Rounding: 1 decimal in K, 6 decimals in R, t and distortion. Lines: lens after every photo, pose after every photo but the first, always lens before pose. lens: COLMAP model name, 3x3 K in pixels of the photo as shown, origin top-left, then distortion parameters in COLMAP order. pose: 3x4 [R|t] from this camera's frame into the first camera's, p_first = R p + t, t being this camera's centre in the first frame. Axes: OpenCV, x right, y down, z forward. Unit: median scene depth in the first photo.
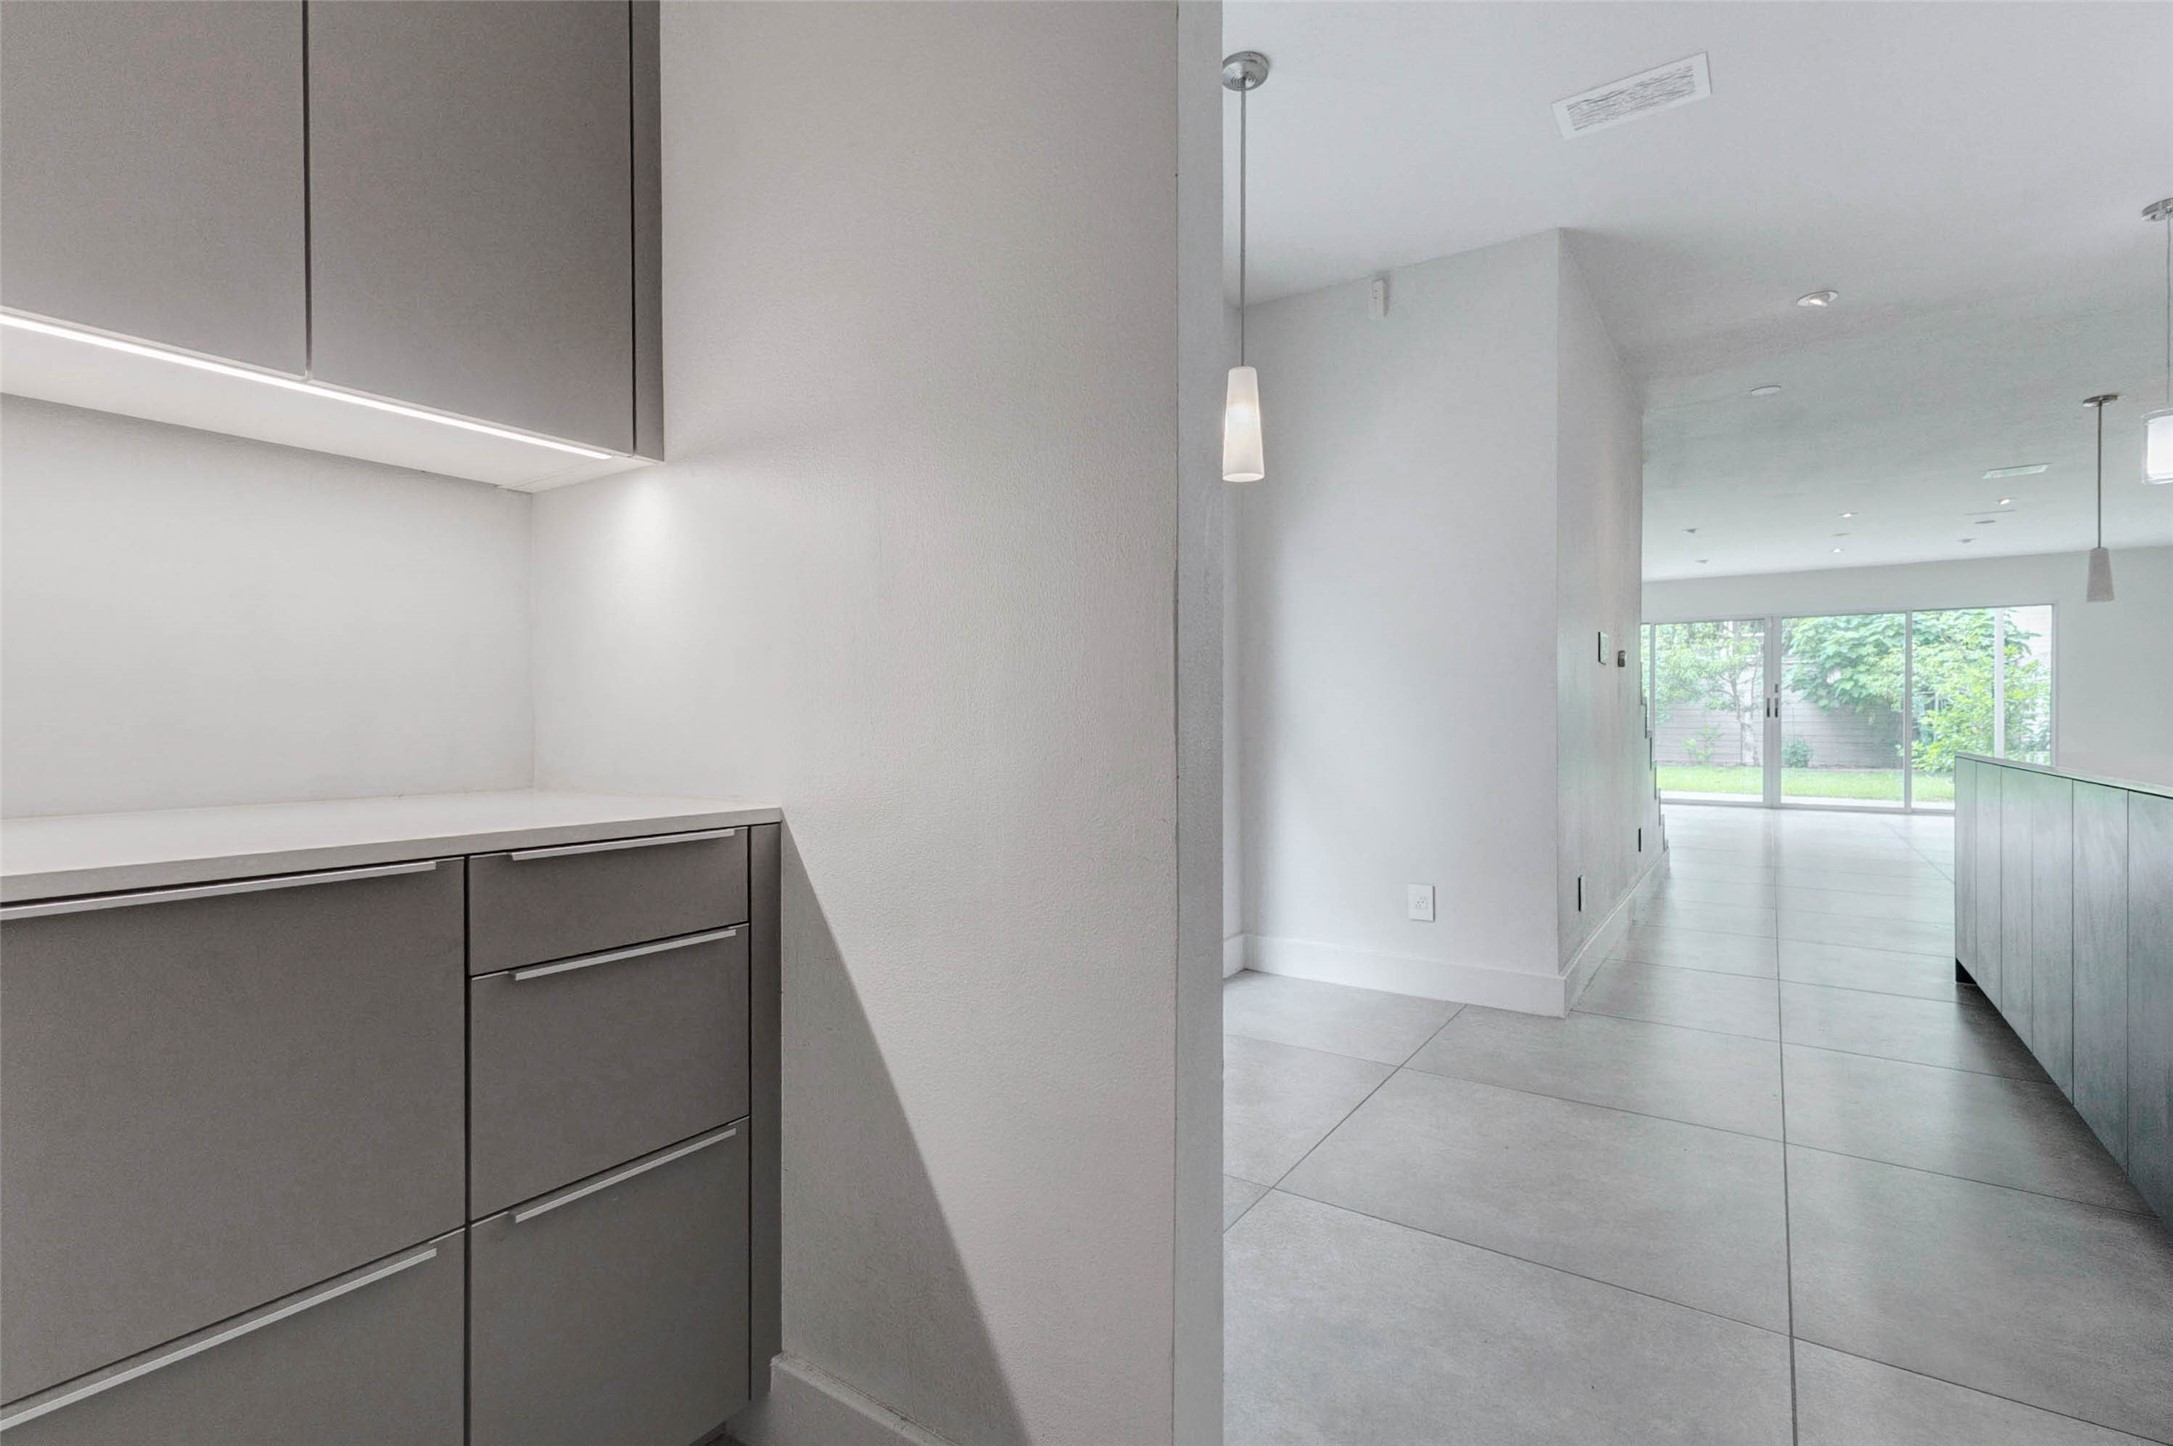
lens RADIAL K [[994.0, 0, 1086.5], [0, 994.0, 723.0], [0, 0, 1]] dist [0.000192, 0.000170]
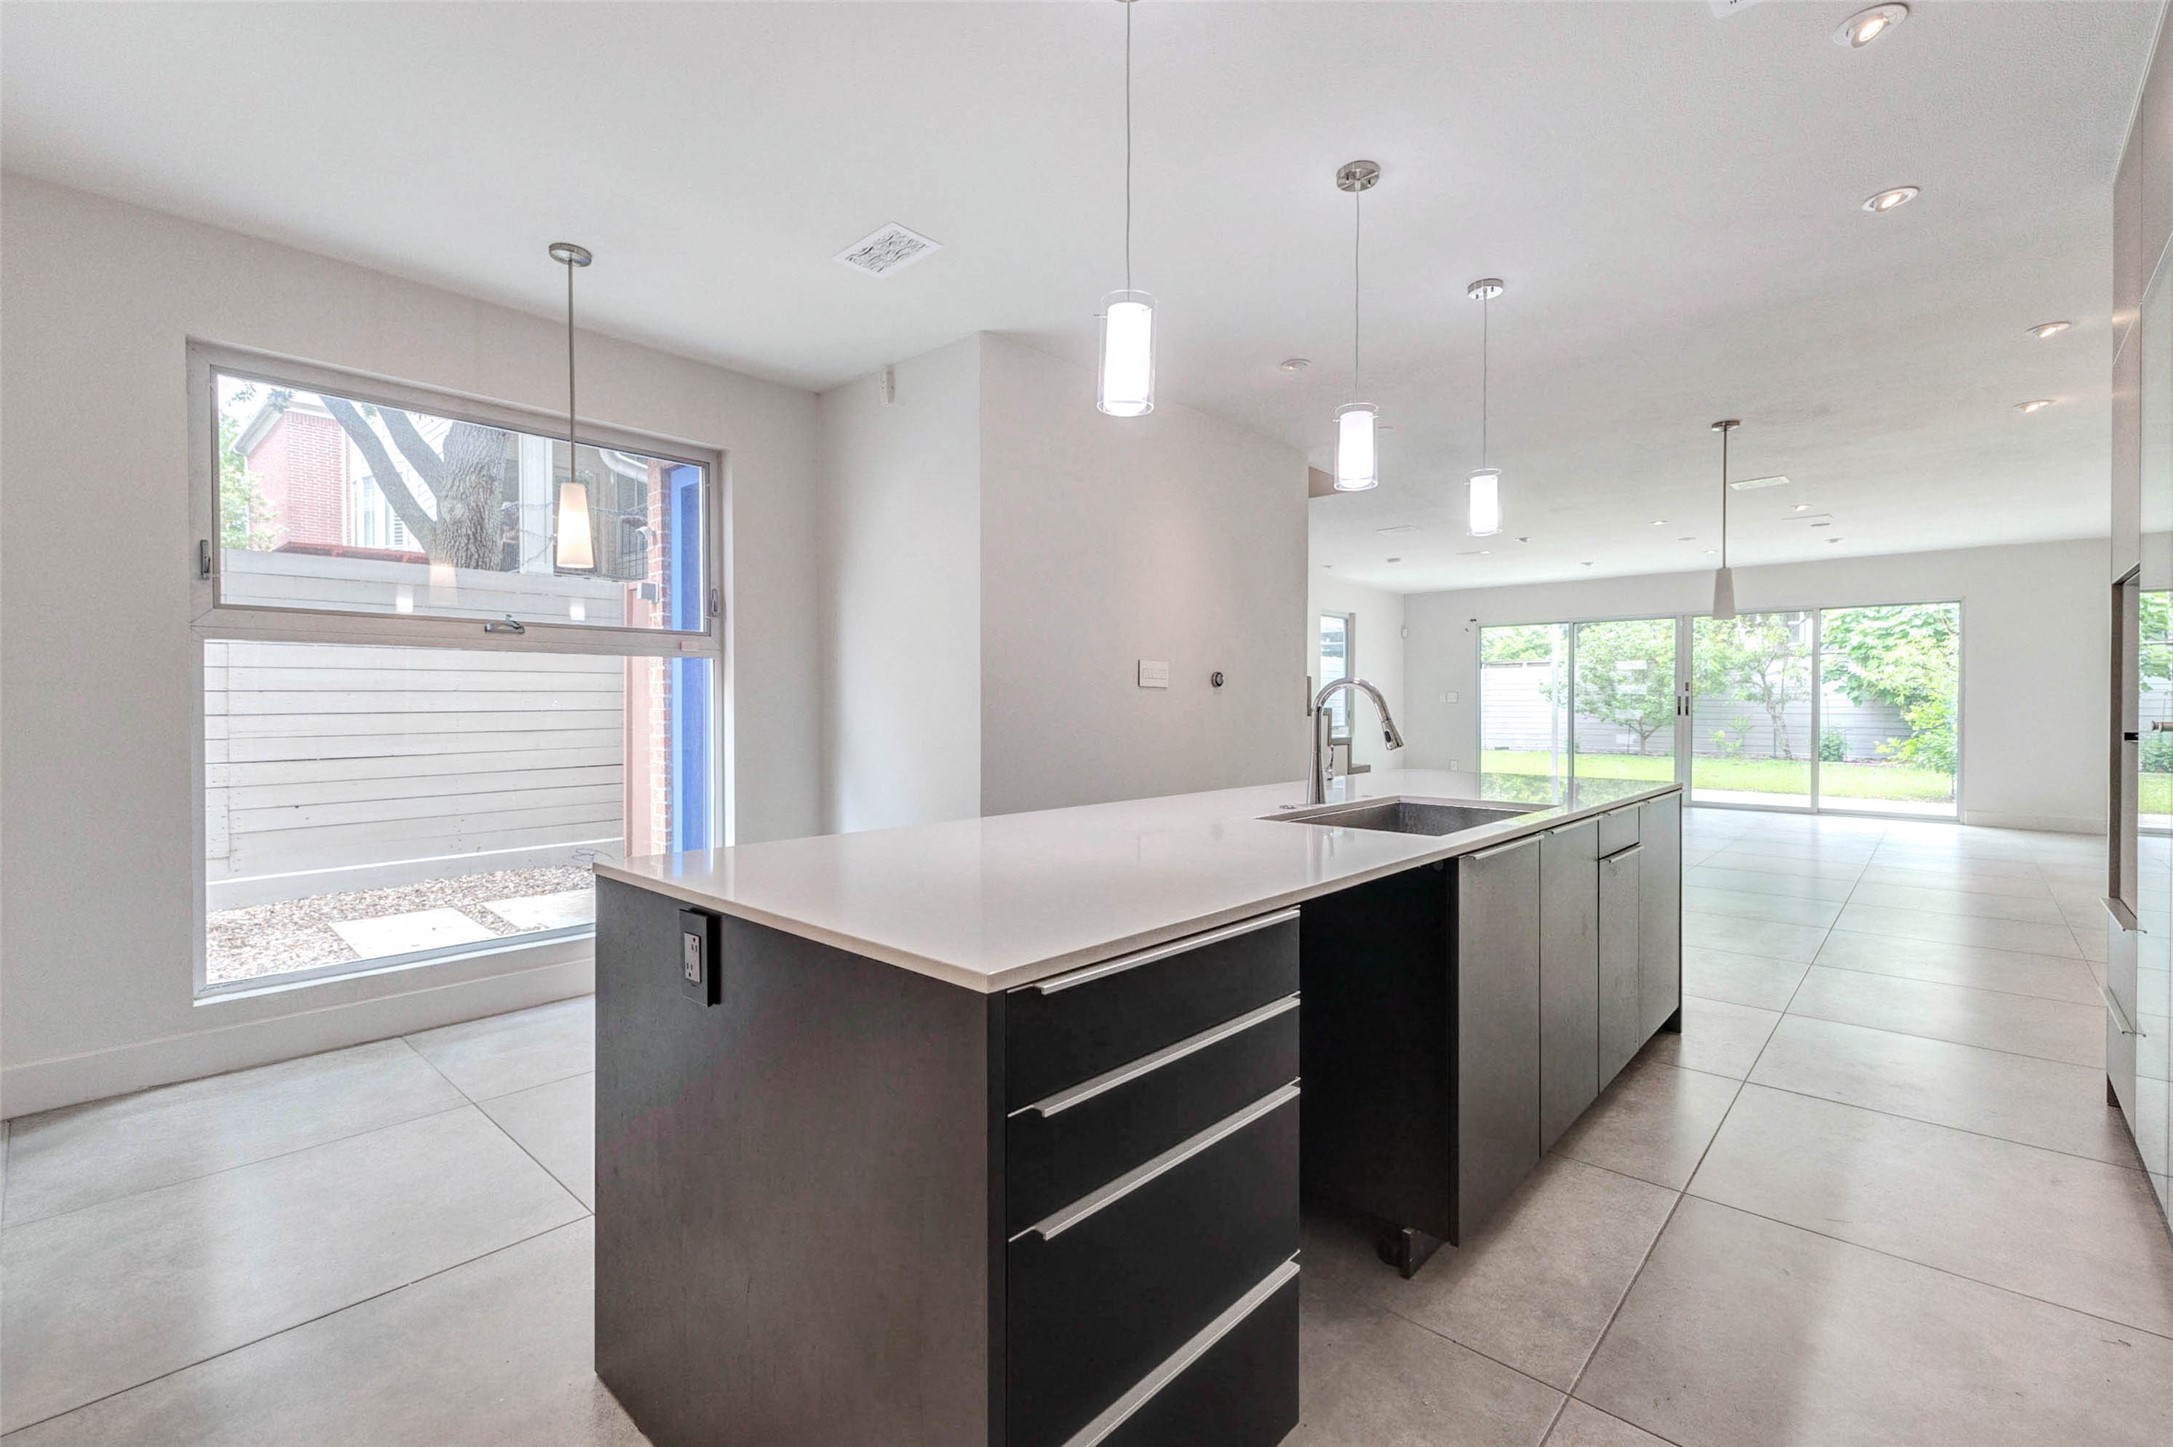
lens RADIAL K [[949.4, 0, 1098.2], [0, 949.4, 721.8], [0, 0, 1]] dist [0.002896, 0.000372]
pose [[0.989897, 0.001618, -0.141782, 0.156788], [0.000566, 0.999882, 0.015361, -0.009390], [0.141790, -0.015286, 0.989779, -0.023696]]
